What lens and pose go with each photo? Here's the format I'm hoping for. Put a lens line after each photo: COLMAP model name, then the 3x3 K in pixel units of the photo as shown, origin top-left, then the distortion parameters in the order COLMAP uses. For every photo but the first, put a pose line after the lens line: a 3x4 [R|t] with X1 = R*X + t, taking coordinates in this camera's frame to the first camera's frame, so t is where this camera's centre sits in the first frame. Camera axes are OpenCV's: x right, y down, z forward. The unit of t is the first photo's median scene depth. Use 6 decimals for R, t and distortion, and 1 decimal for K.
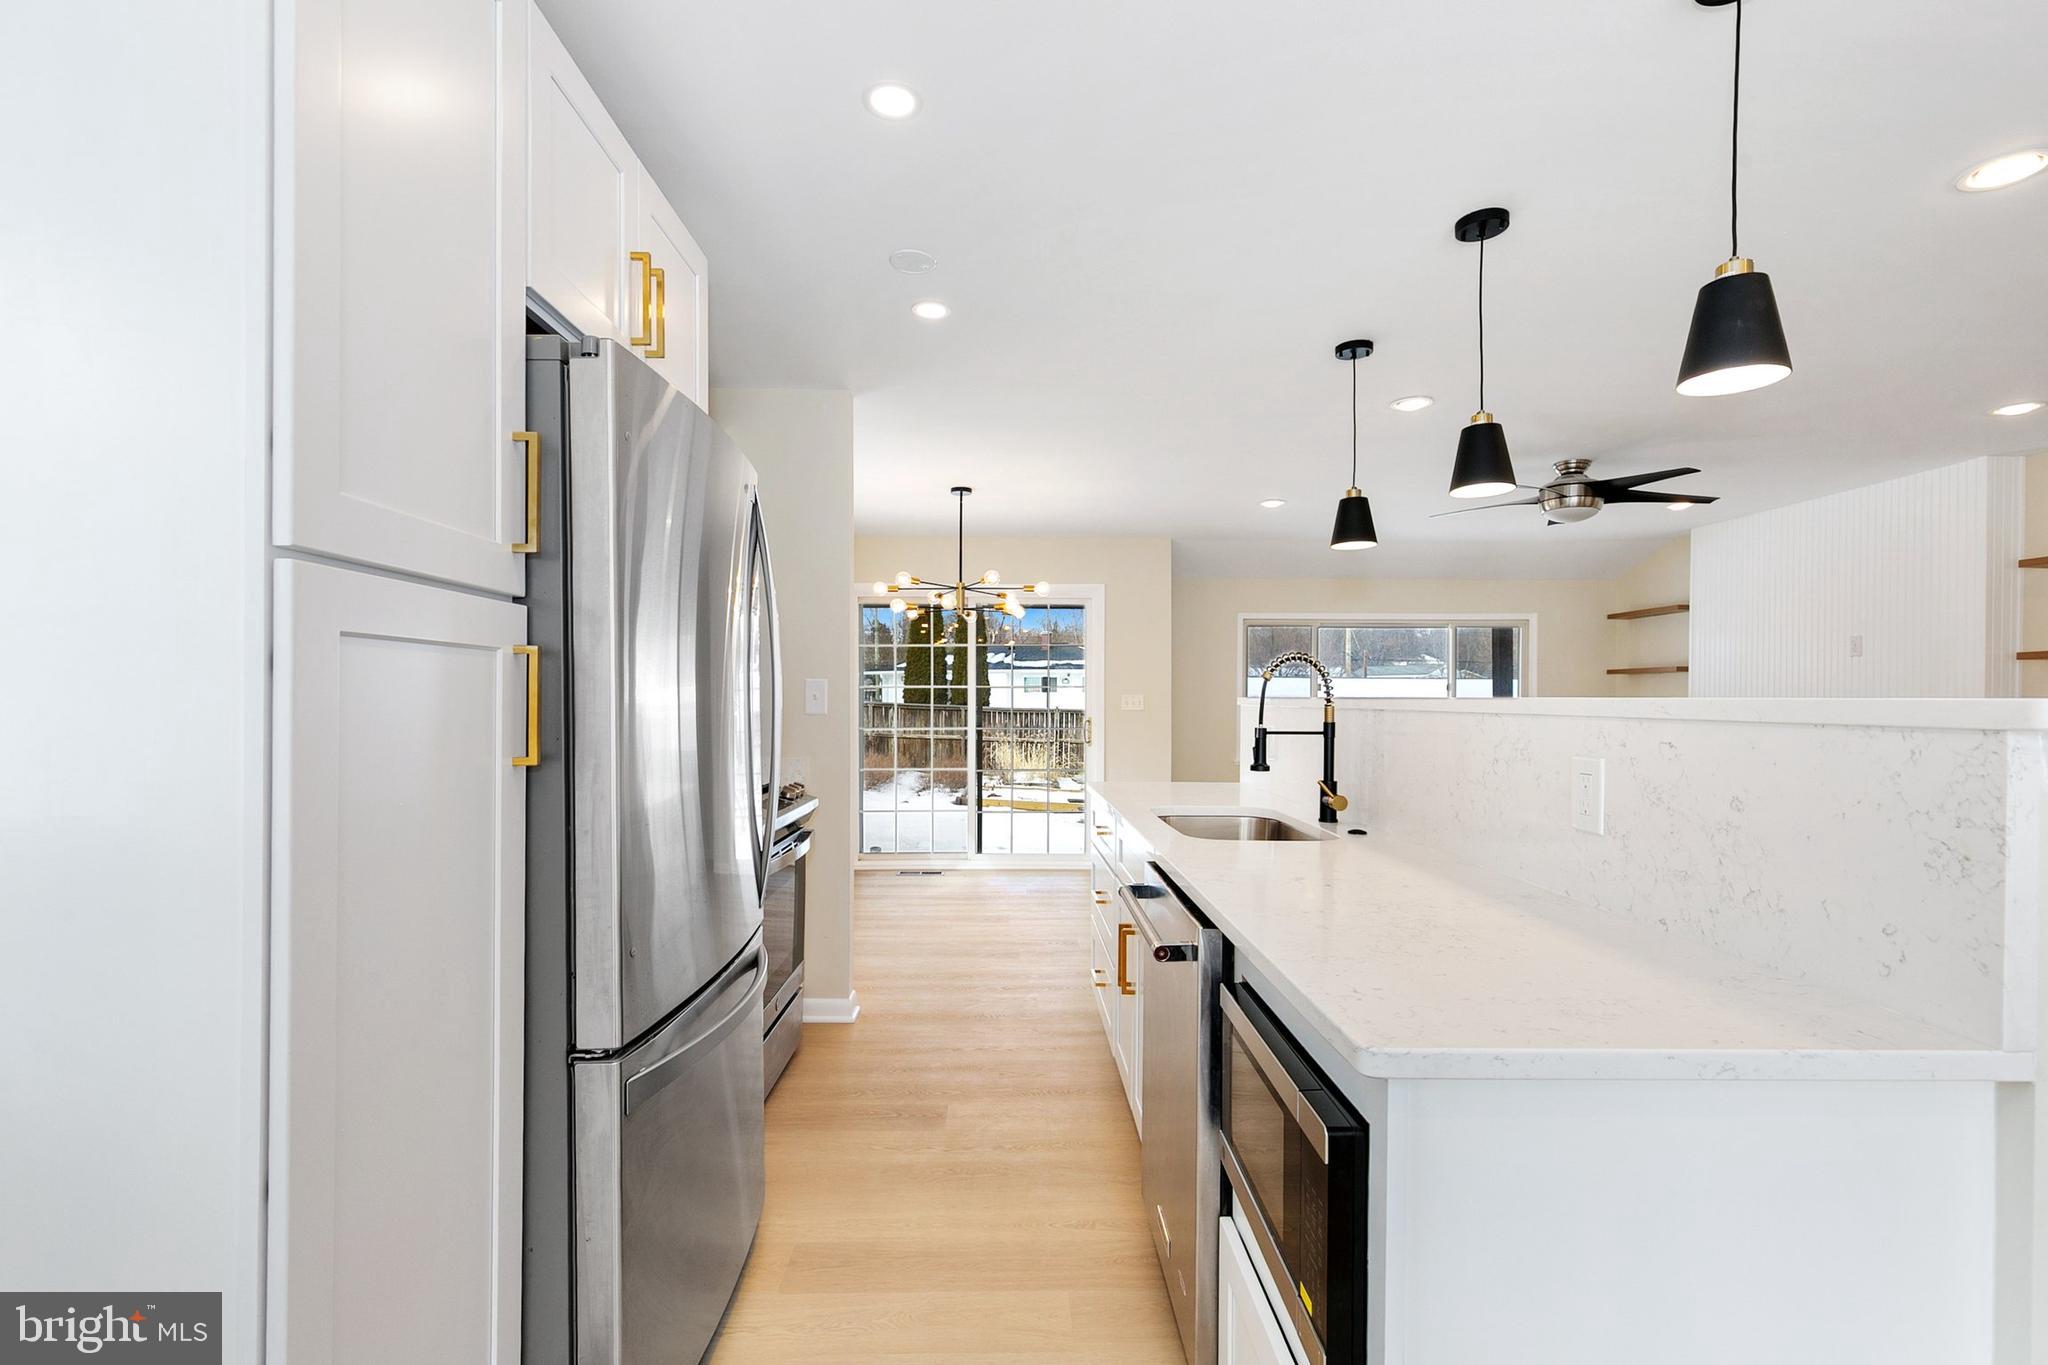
lens RADIAL K [[925.8, 0, 1017.2], [0, 925.8, 703.3], [0, 0, 1]] dist [0.005073, -0.000168]
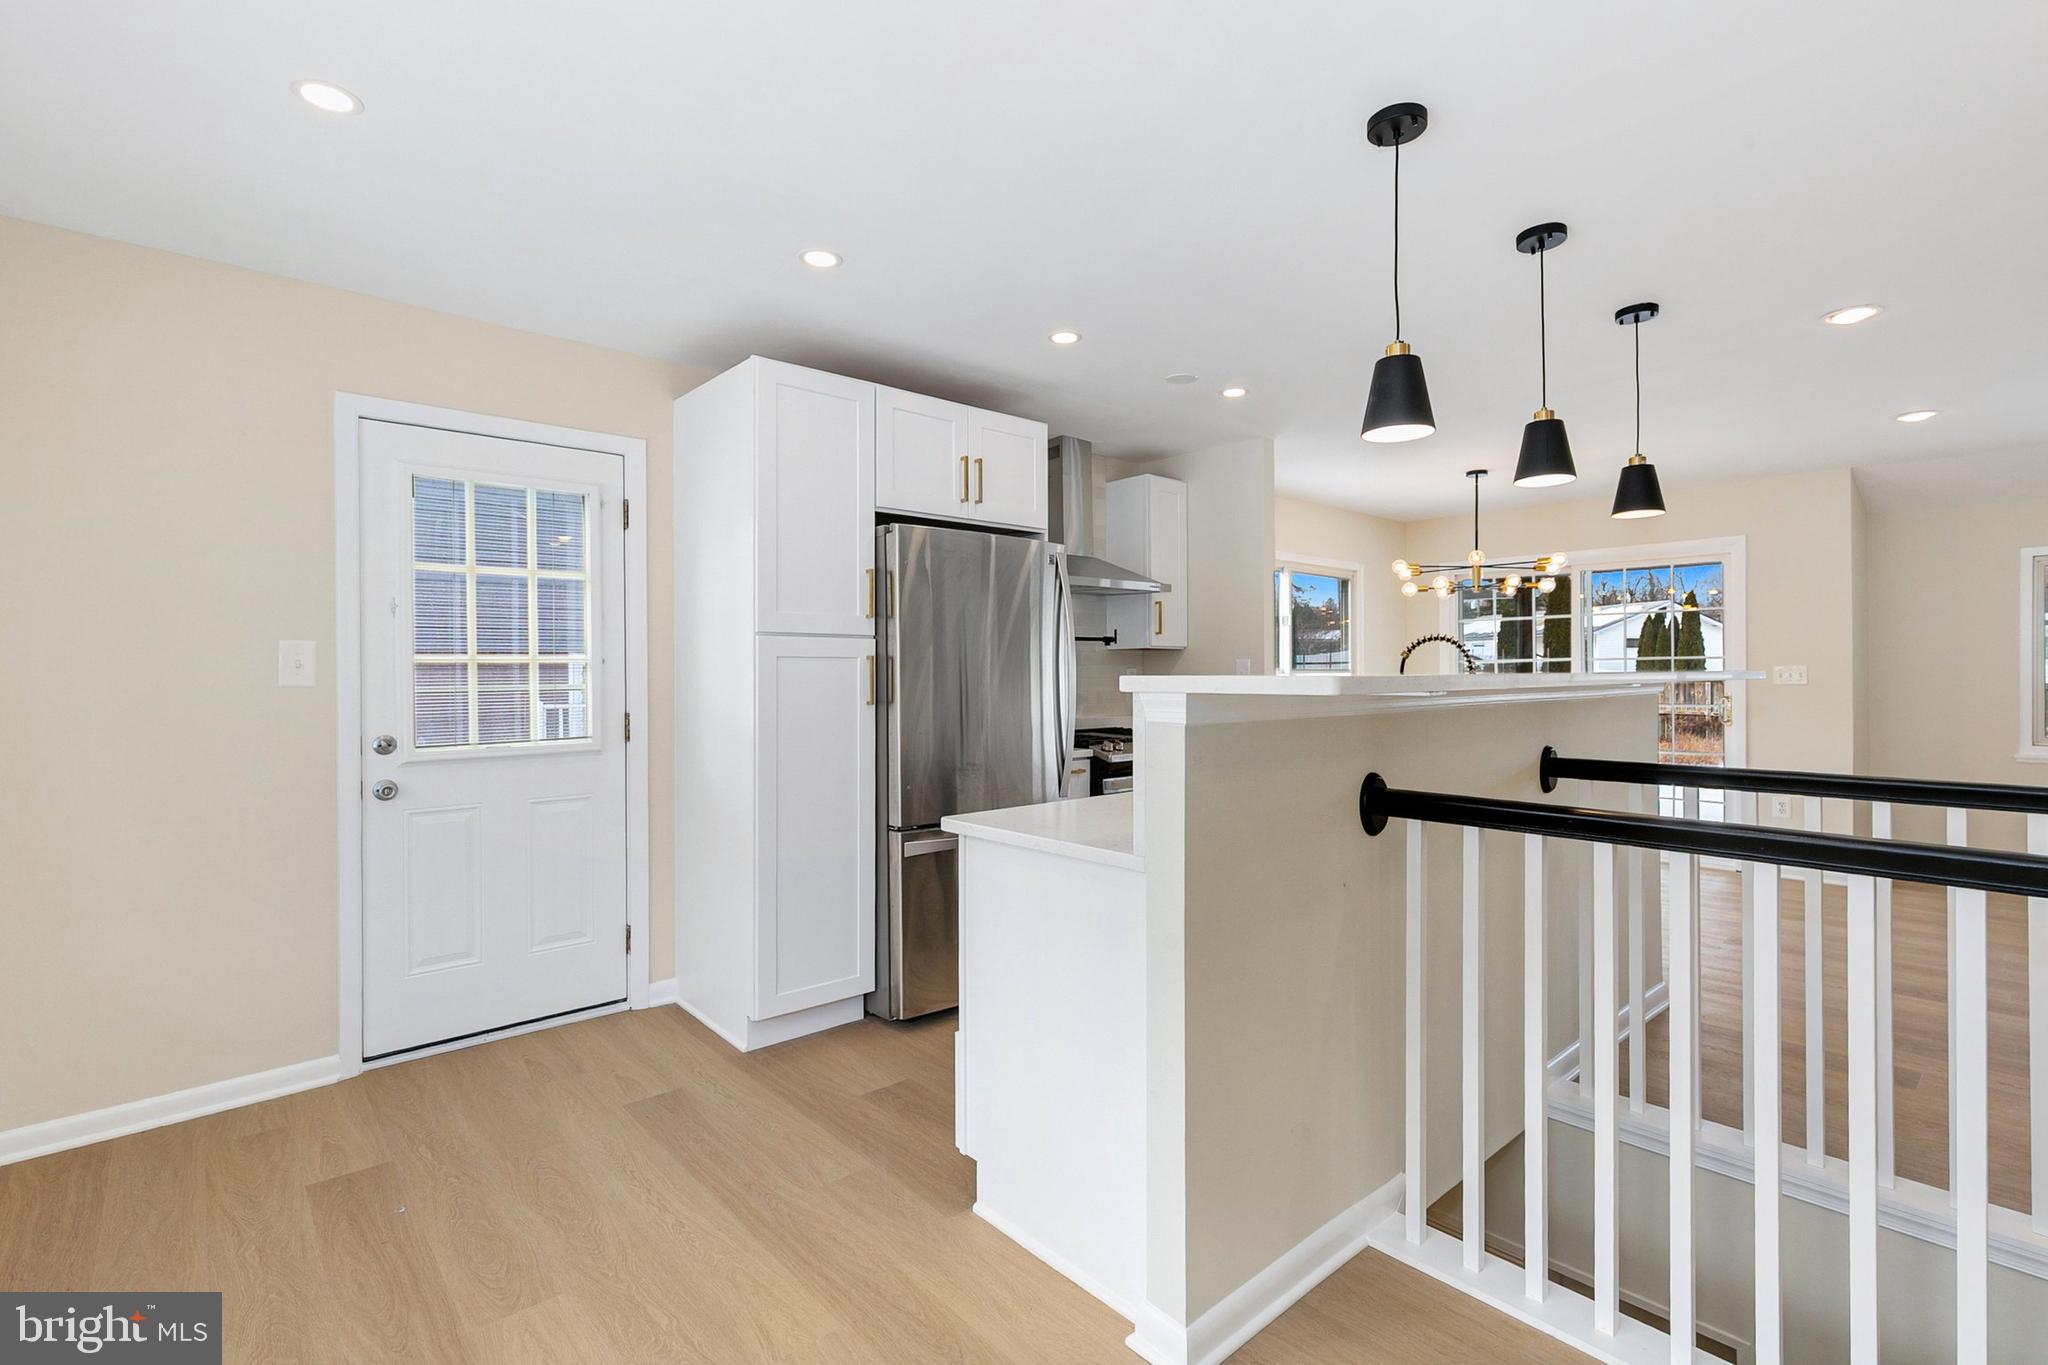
lens RADIAL K [[940.6, 0, 1022.3], [0, 940.6, 672.6], [0, 0, 1]] dist [0.005869, -0.001487]
pose [[0.648574, -0.006991, -0.761119, 0.474069], [0.003475, 0.999975, -0.006224, -0.000309], [0.761144, 0.001392, 0.648582, -0.090399]]
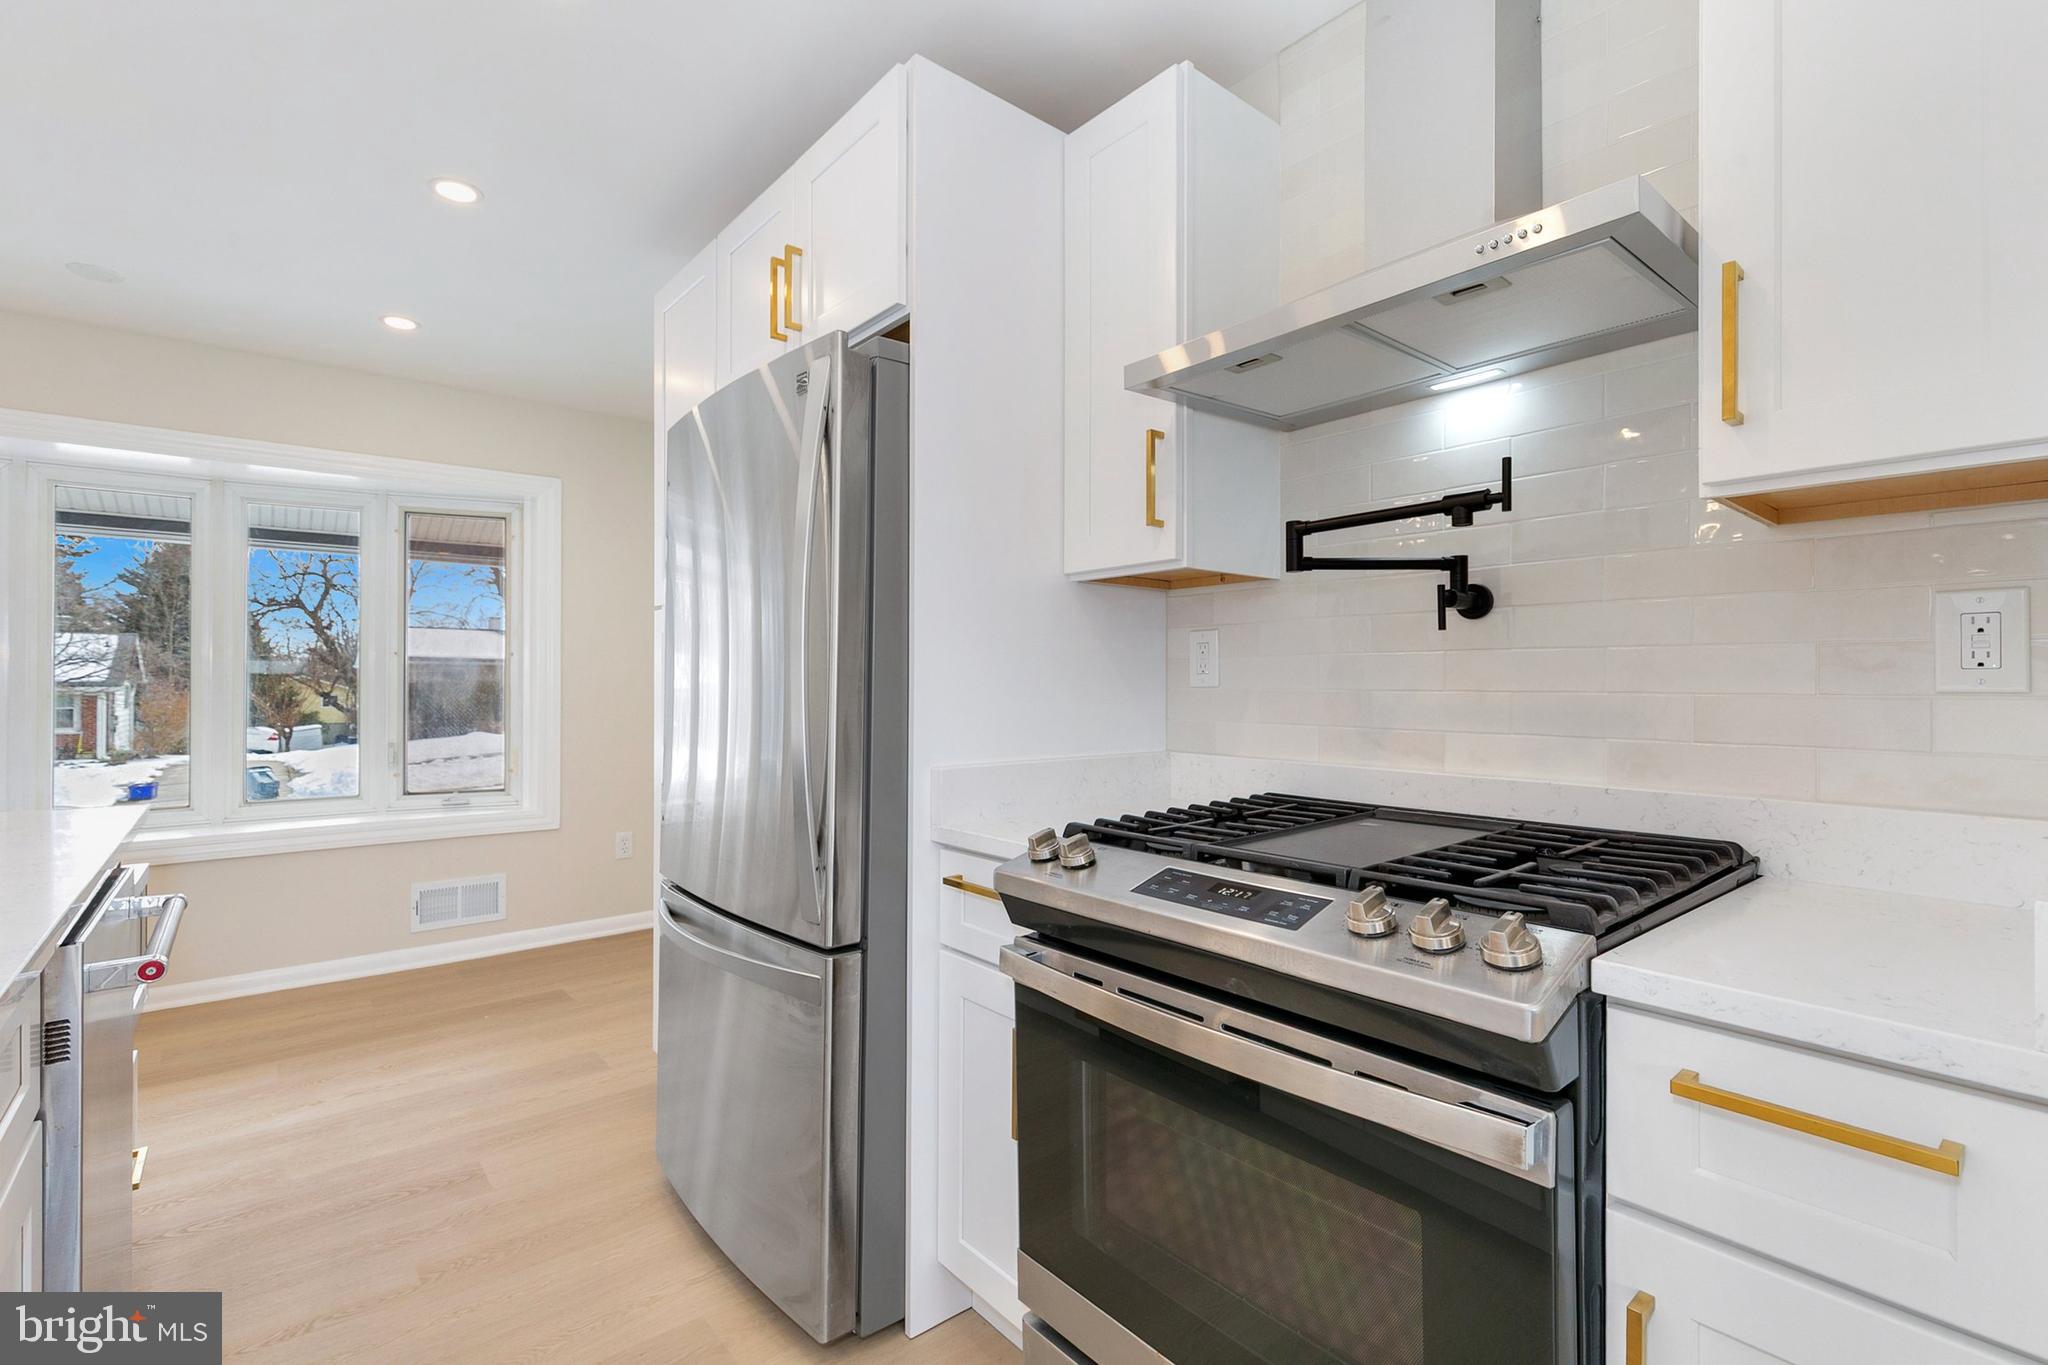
lens RADIAL K [[921.6, 0, 1018.5], [0, 921.6, 679.5], [0, 0, 1]] dist [0.002725, -0.000080]
pose [[-0.778560, -0.010328, -0.627485, 0.027825], [-0.007680, 0.999946, -0.006930, 0.013897], [0.627523, -0.000577, -0.778597, 0.788738]]
